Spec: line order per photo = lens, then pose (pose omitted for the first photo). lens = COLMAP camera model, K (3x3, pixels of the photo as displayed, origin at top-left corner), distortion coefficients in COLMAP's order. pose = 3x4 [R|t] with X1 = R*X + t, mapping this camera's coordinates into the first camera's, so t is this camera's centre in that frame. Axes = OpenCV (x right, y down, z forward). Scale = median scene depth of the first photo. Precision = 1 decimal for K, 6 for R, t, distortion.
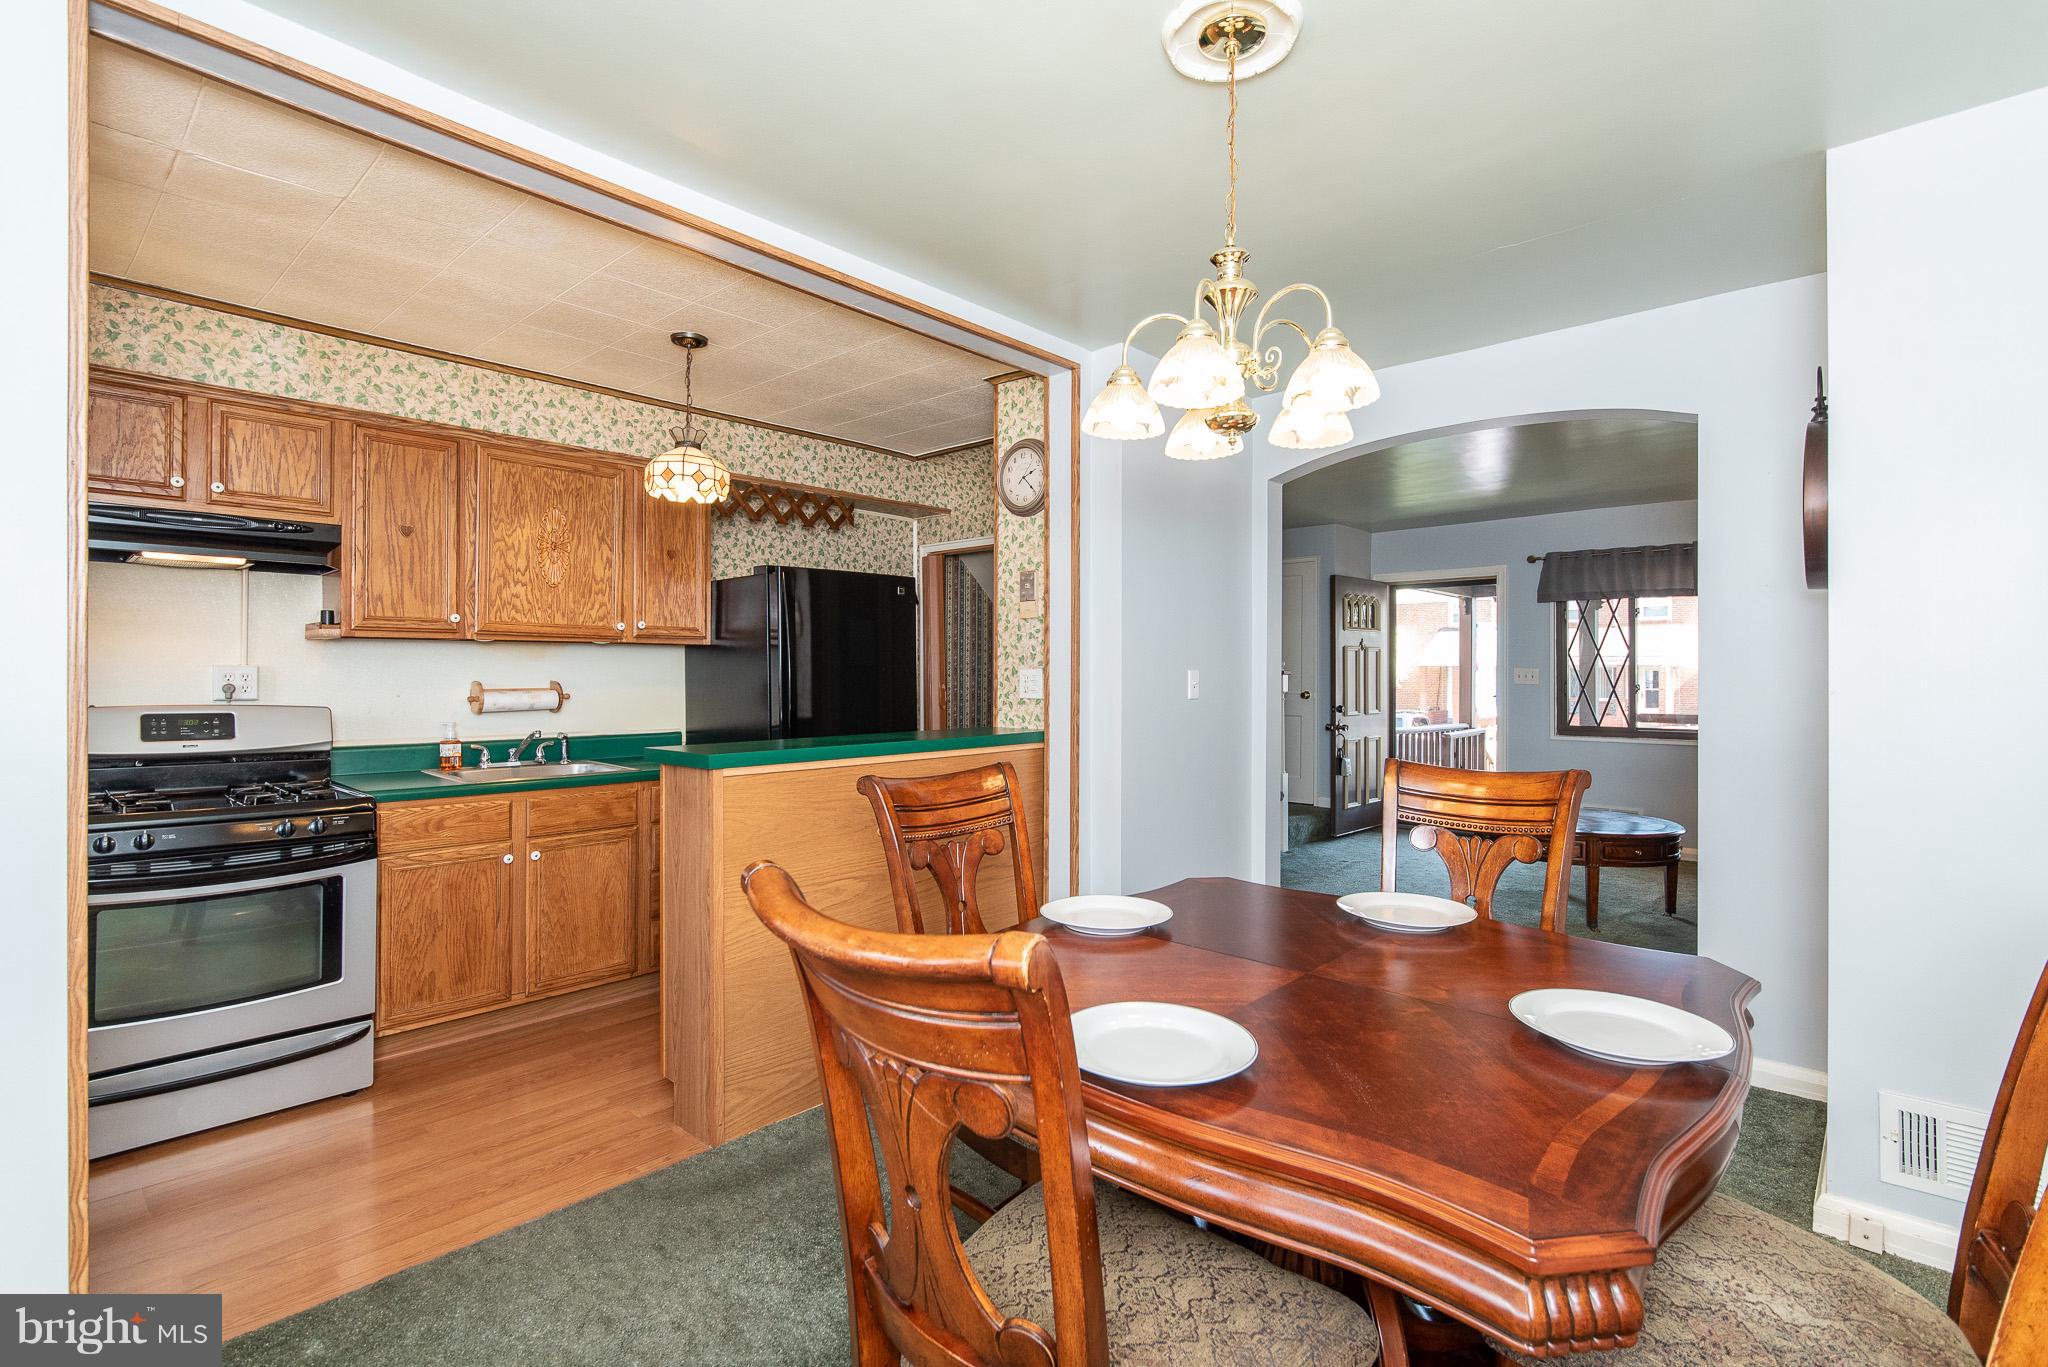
lens RADIAL K [[926.2, 0, 1025.0], [0, 926.2, 676.2], [0, 0, 1]] dist [-0.004317, -0.000241]
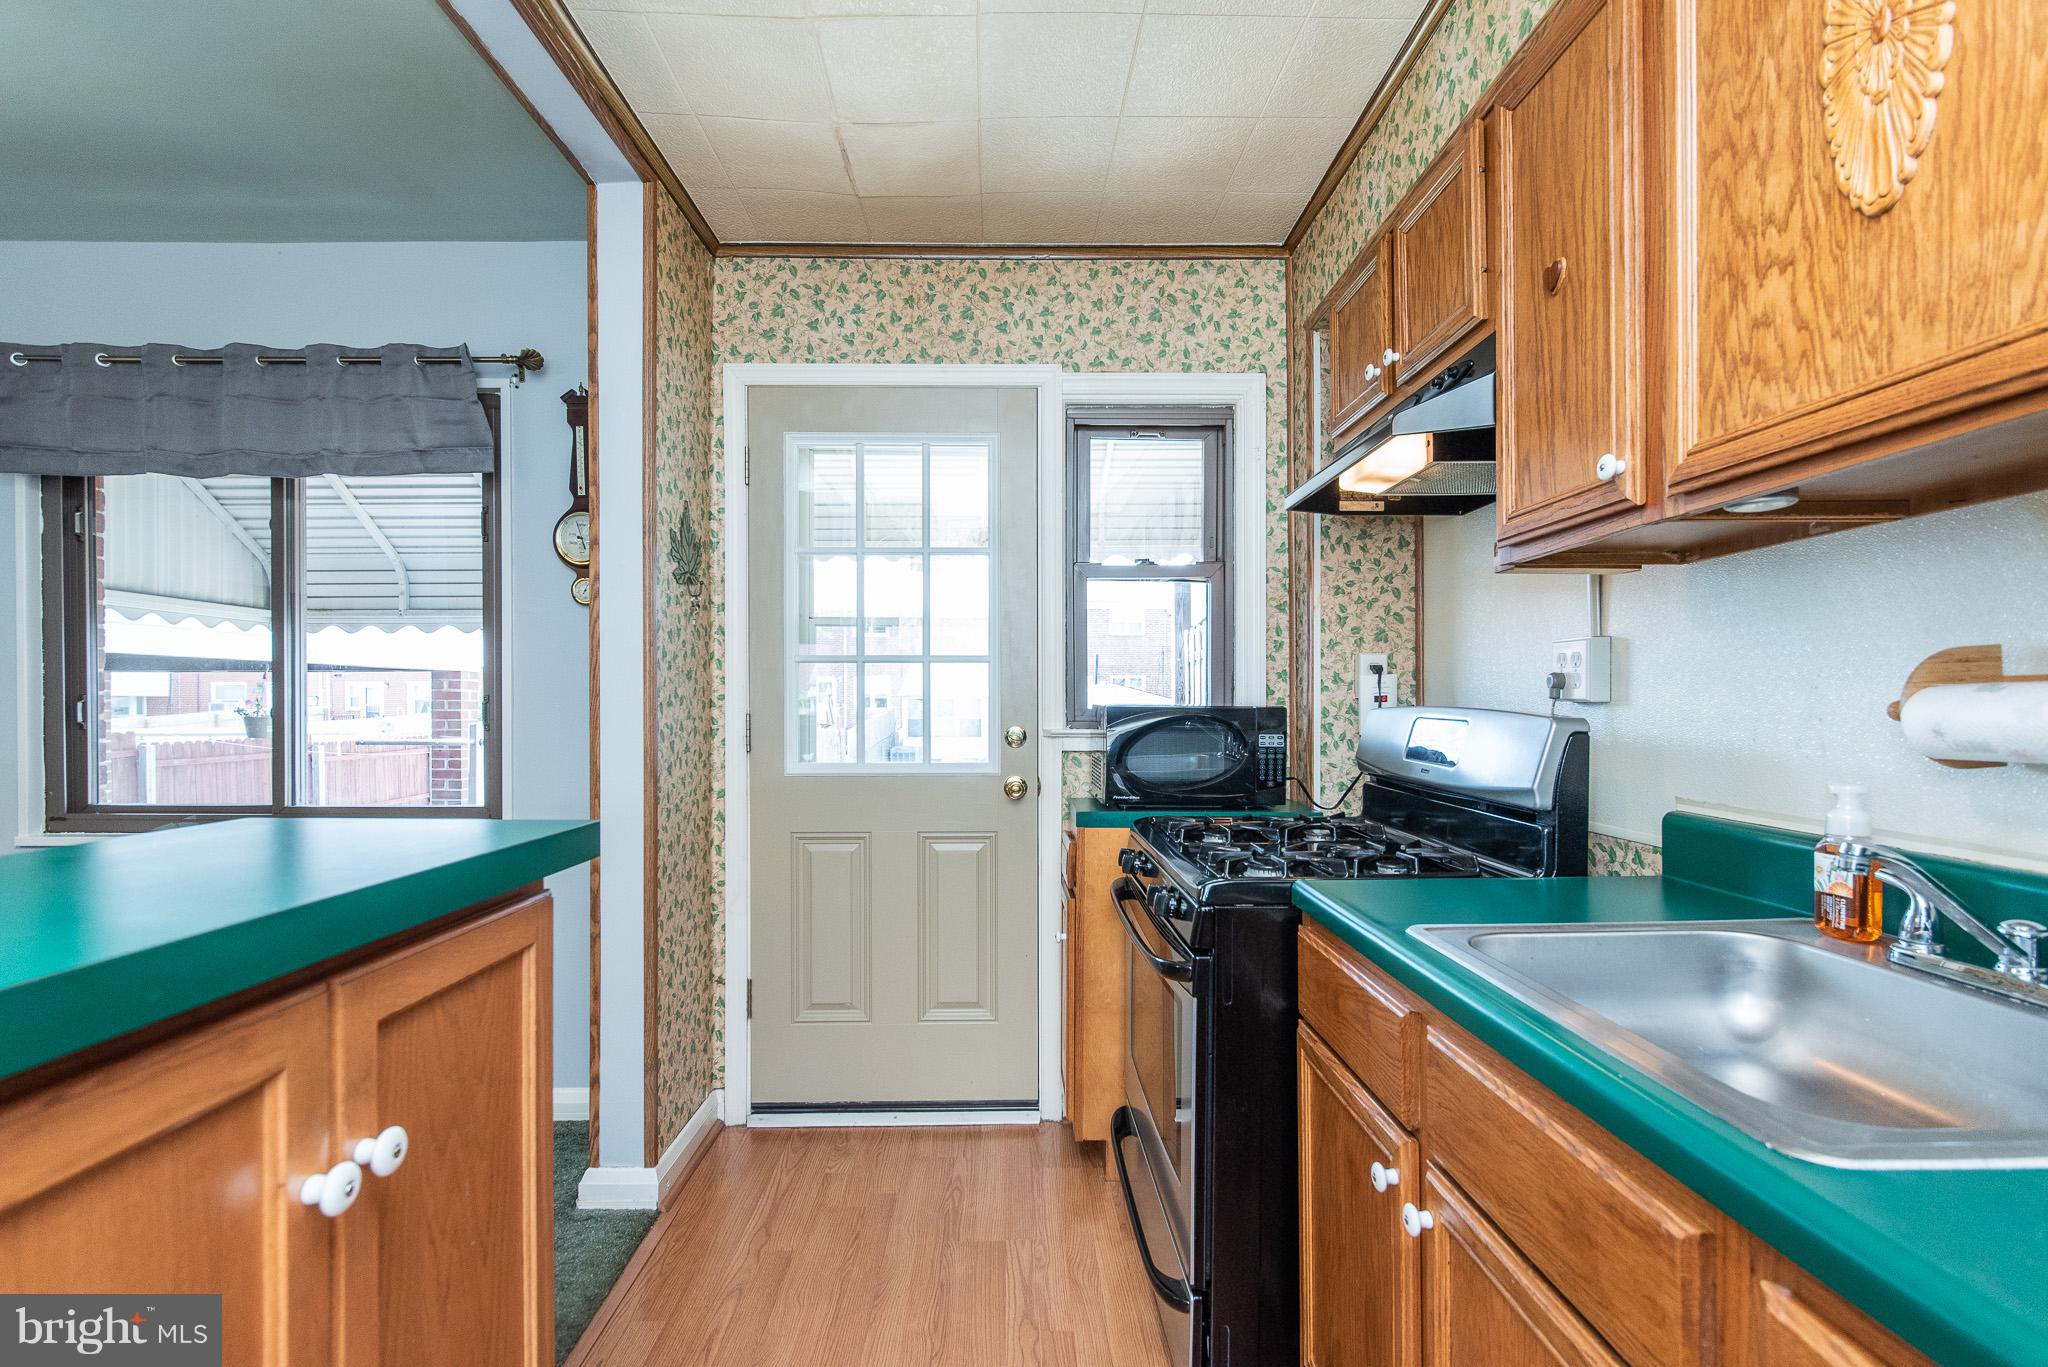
lens RADIAL K [[956.7, 0, 1024.0], [0, 956.7, 707.8], [0, 0, 1]] dist [-0.002277, -0.000739]
pose [[-0.719648, 0.003299, -0.694331, -0.216257], [0.003556, 0.999993, 0.001066, 0.024445], [0.694330, -0.001702, -0.719655, 1.102714]]
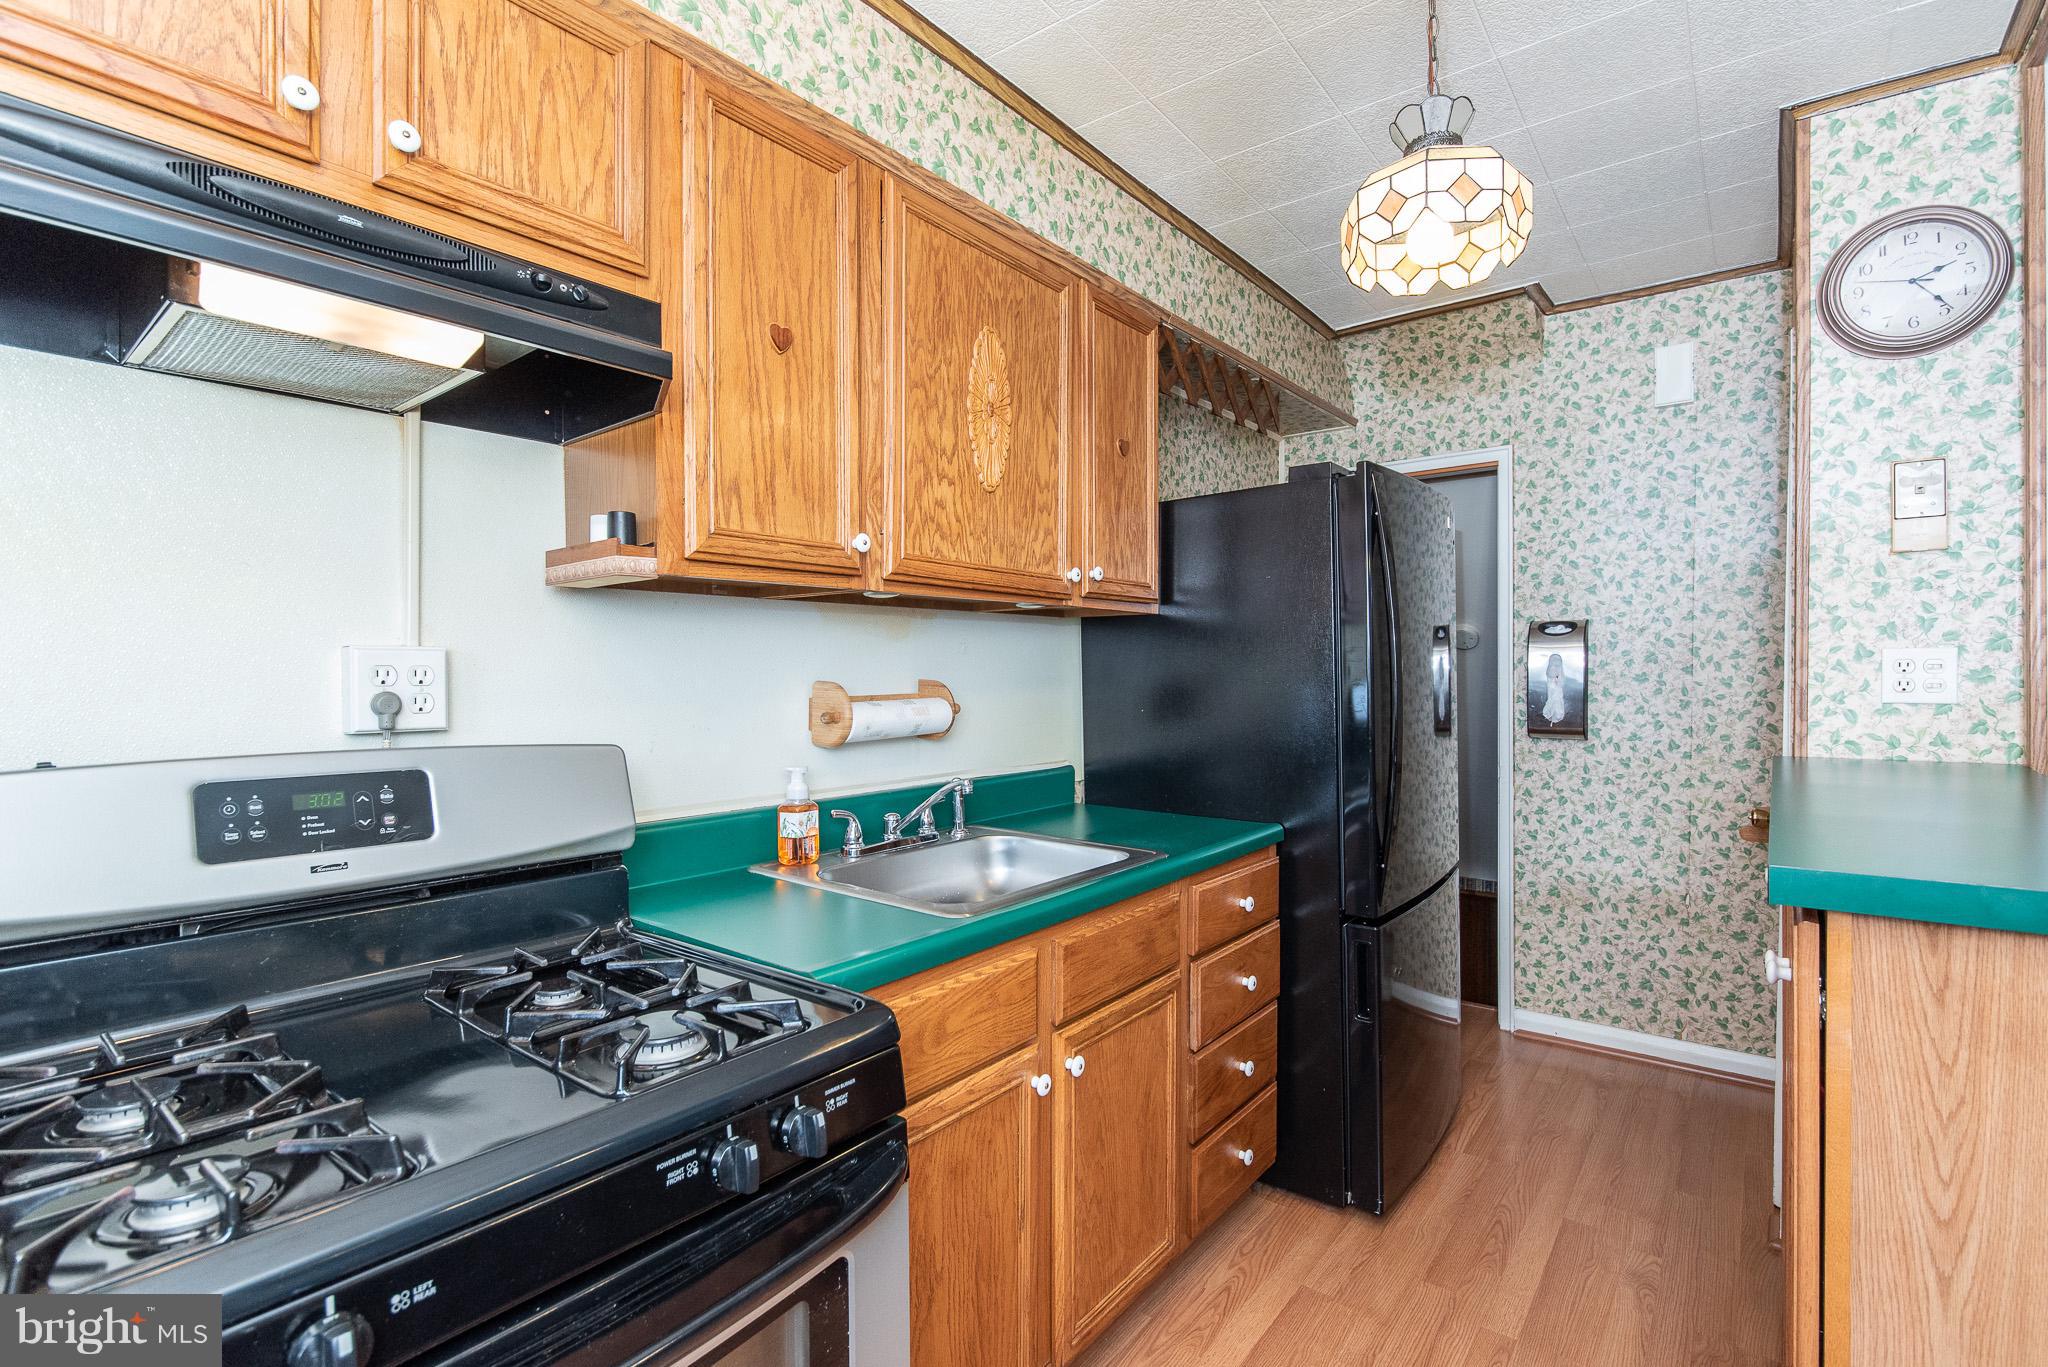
lens RADIAL K [[934.0, 0, 1035.4], [0, 934.0, 685.8], [0, 0, 1]] dist [-0.001507, -0.001500]
pose [[0.997129, -0.009596, 0.075115, -0.565784], [0.008550, 0.999862, 0.014242, 0.001755], [-0.075241, -0.013559, 0.997073, 0.532152]]
